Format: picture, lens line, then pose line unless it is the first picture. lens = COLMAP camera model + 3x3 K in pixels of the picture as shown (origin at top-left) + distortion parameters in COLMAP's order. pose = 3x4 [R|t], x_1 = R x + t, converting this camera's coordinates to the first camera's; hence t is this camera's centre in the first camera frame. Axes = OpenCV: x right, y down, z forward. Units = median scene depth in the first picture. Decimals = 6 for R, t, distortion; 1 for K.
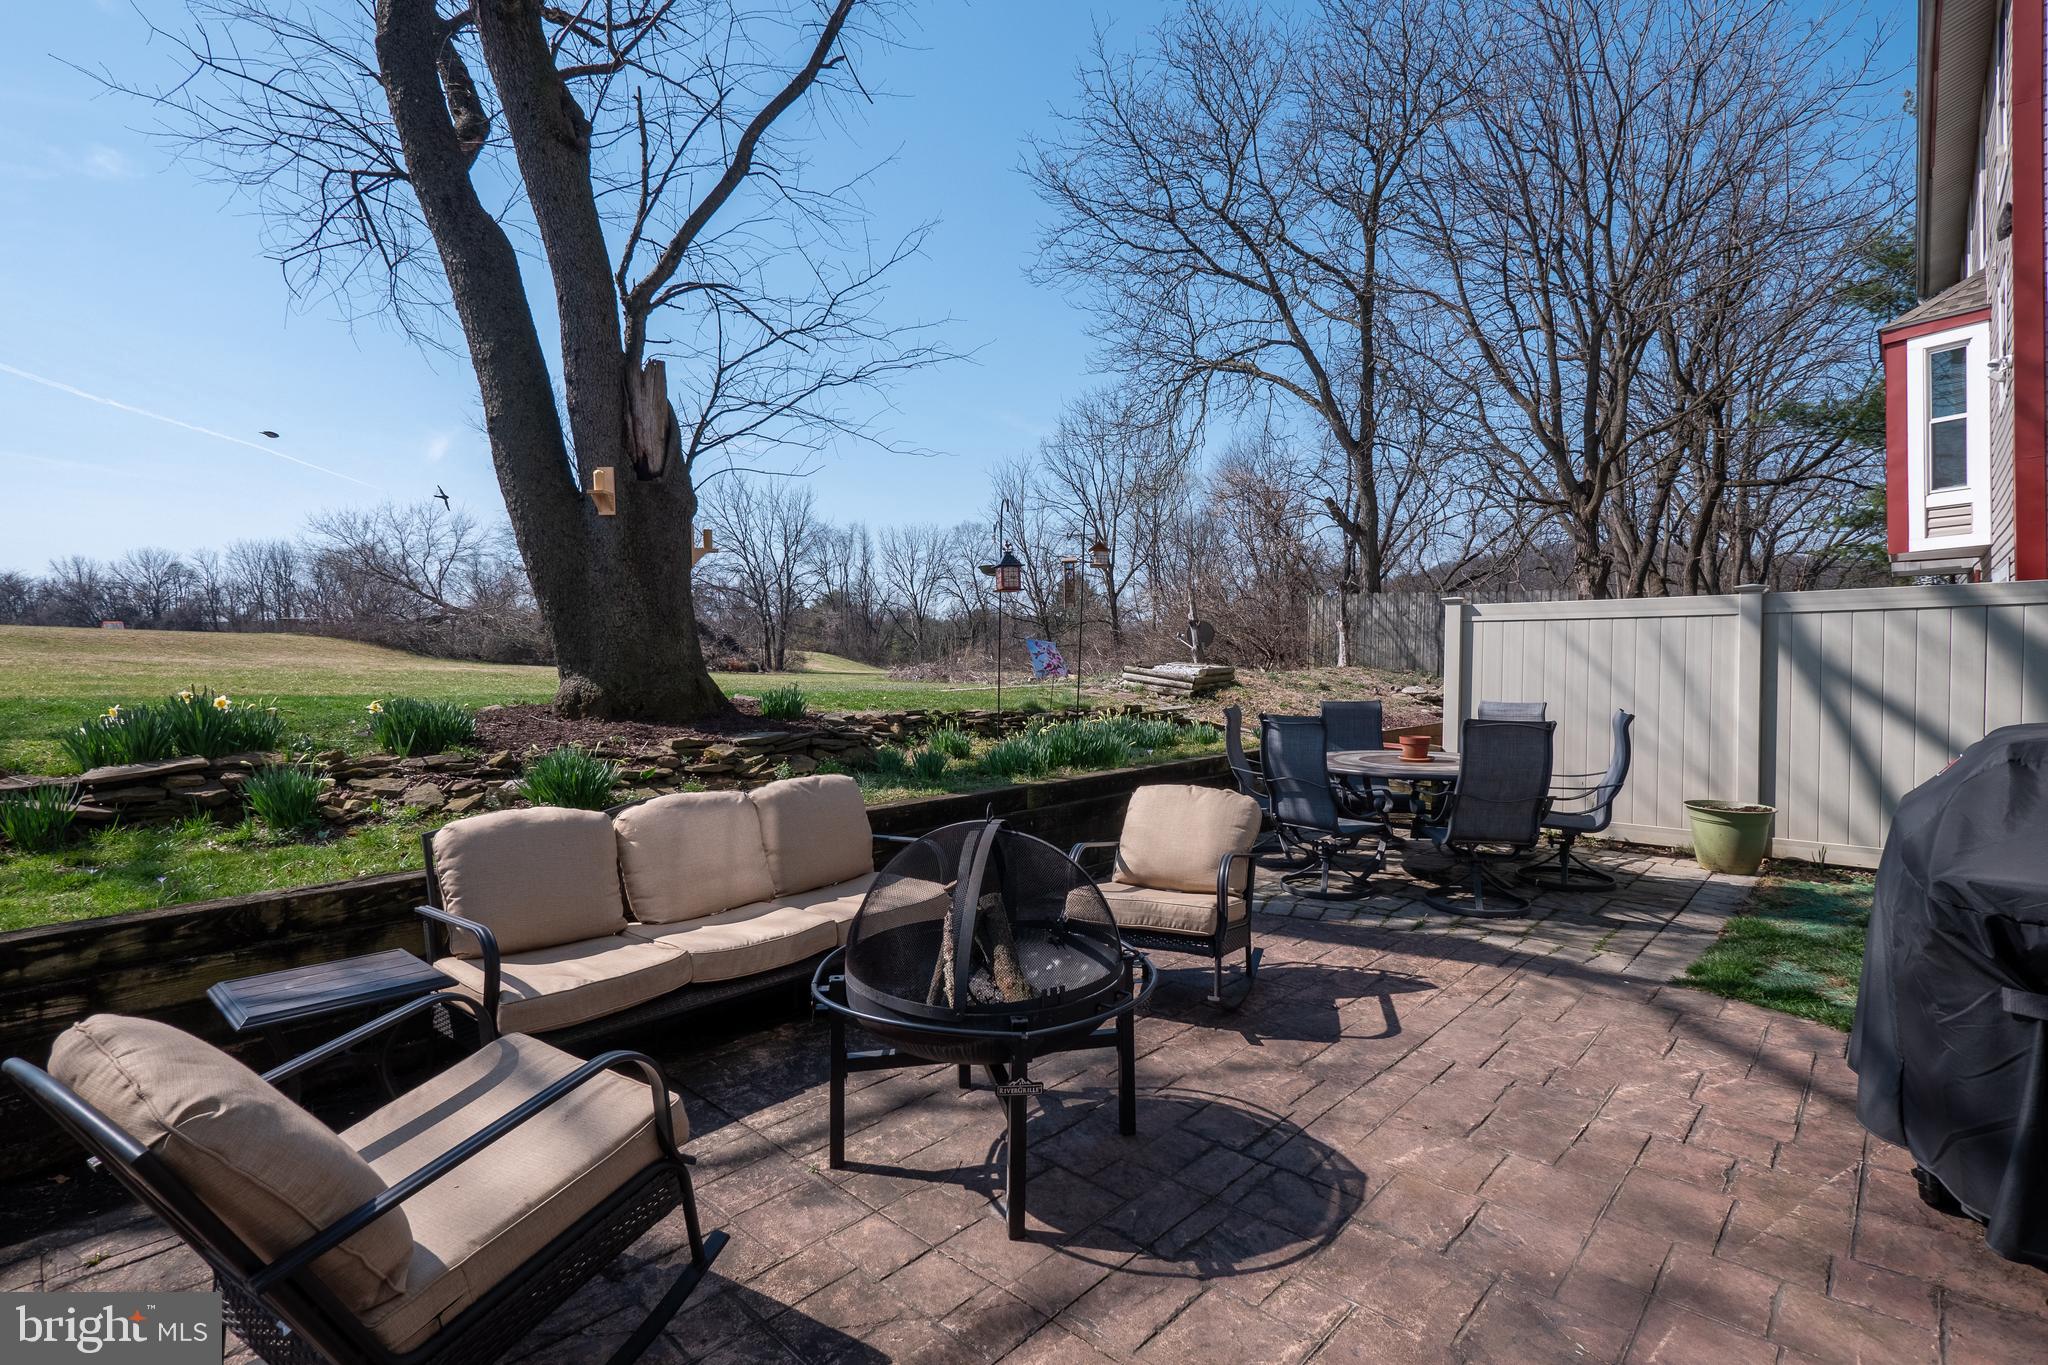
lens RADIAL K [[931.7, 0, 1027.5], [0, 931.7, 677.7], [0, 0, 1]] dist [-0.000245, 0.000926]
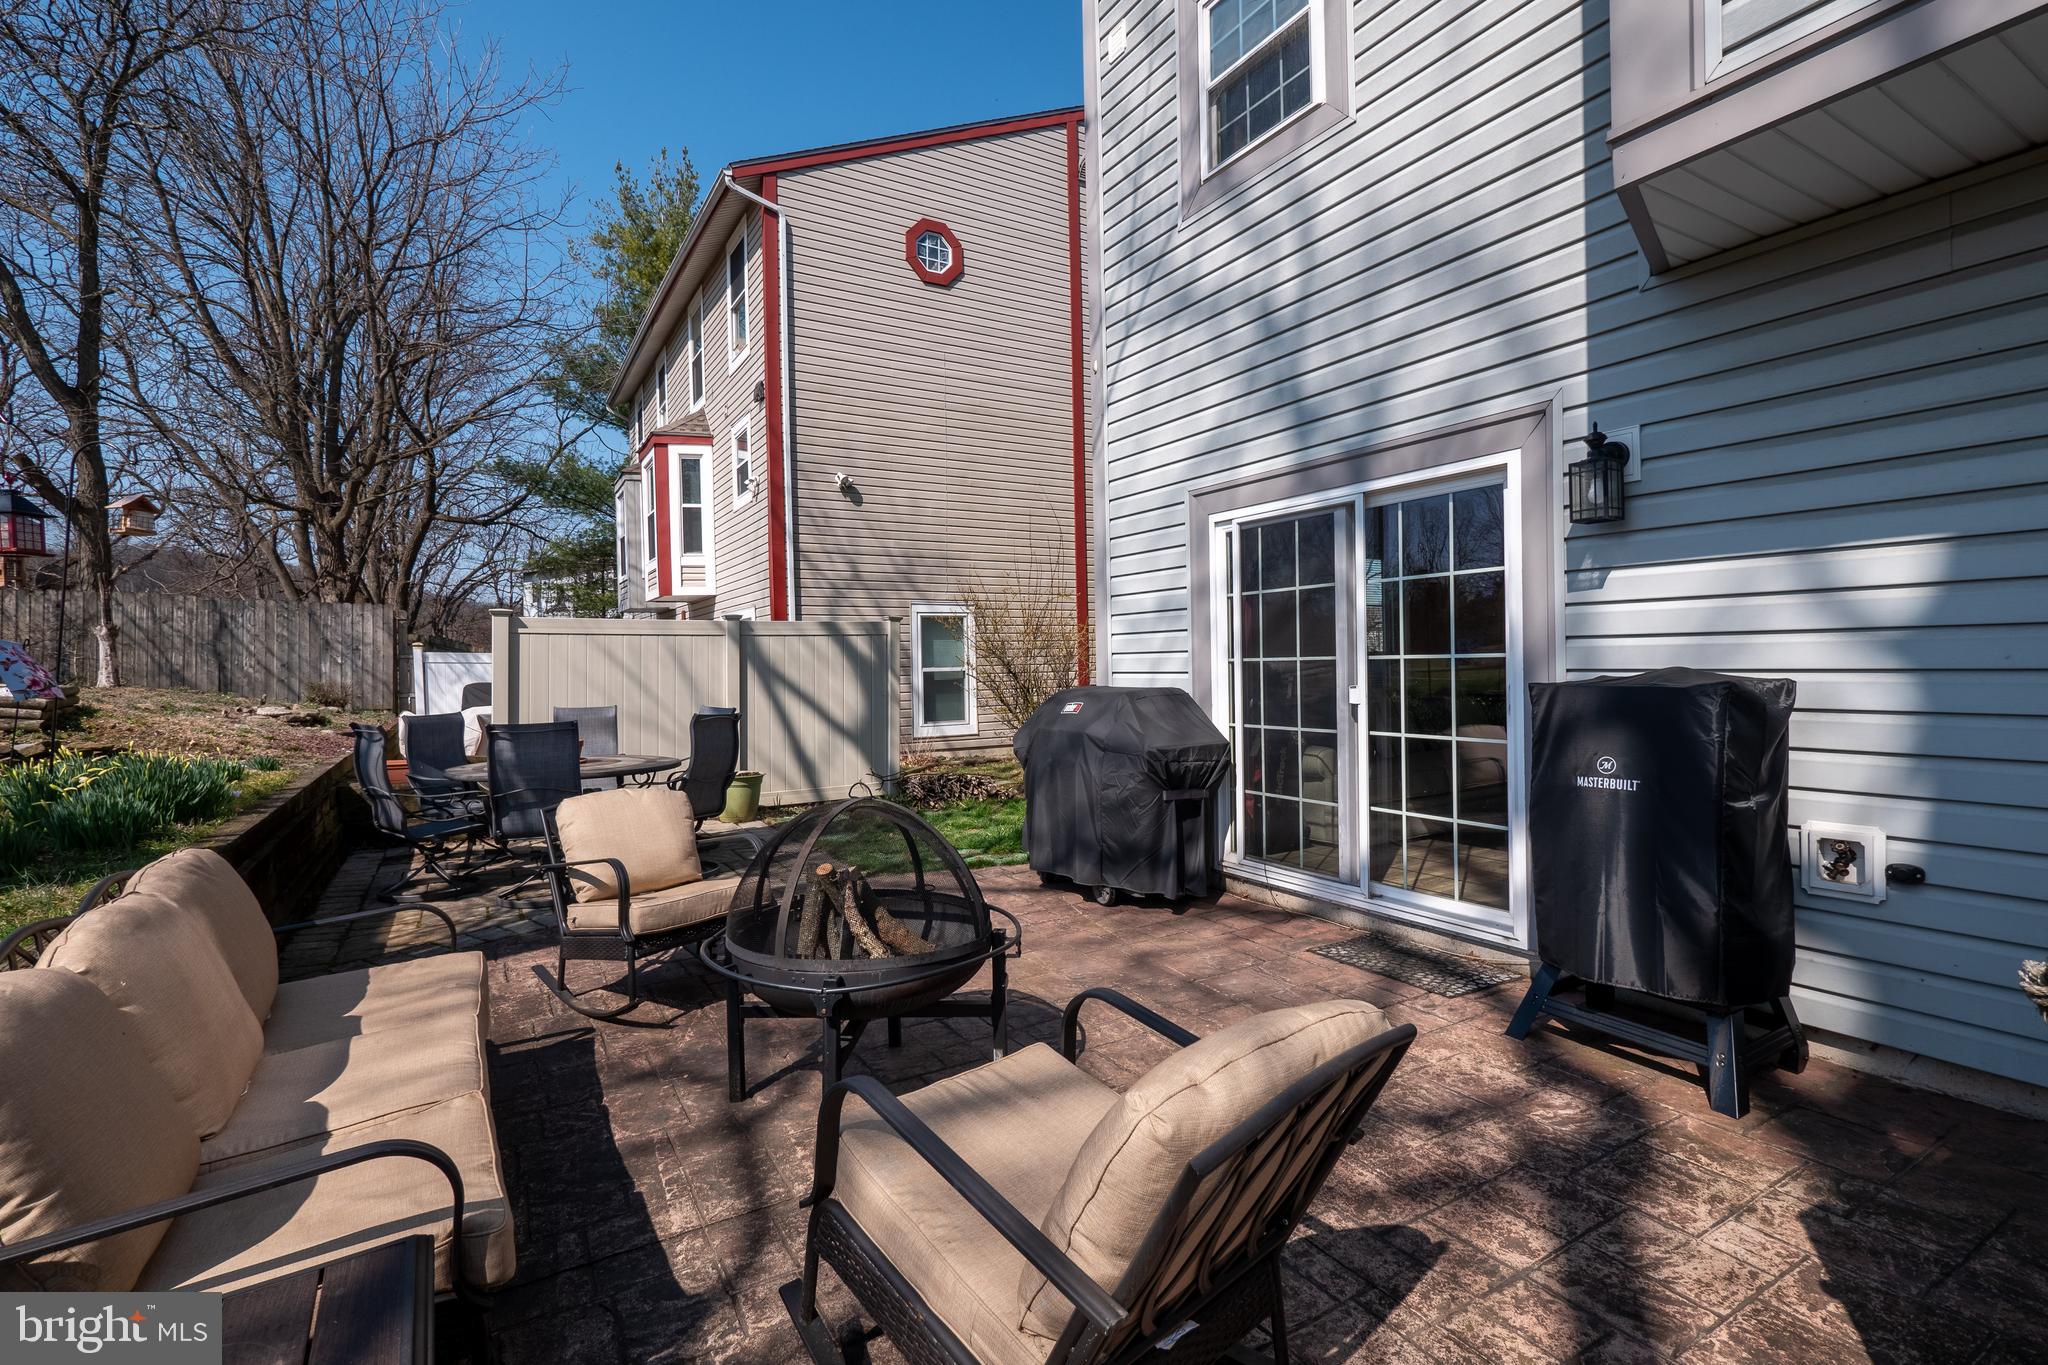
lens RADIAL K [[931.7, 0, 1002.8], [0, 931.7, 670.8], [0, 0, 1]] dist [-0.000245, 0.000926]
pose [[0.276088, -0.002142, 0.961130, -0.282912], [0.031861, 0.999468, -0.006924, 0.005098], [-0.960604, 0.032534, 0.276010, 0.144771]]
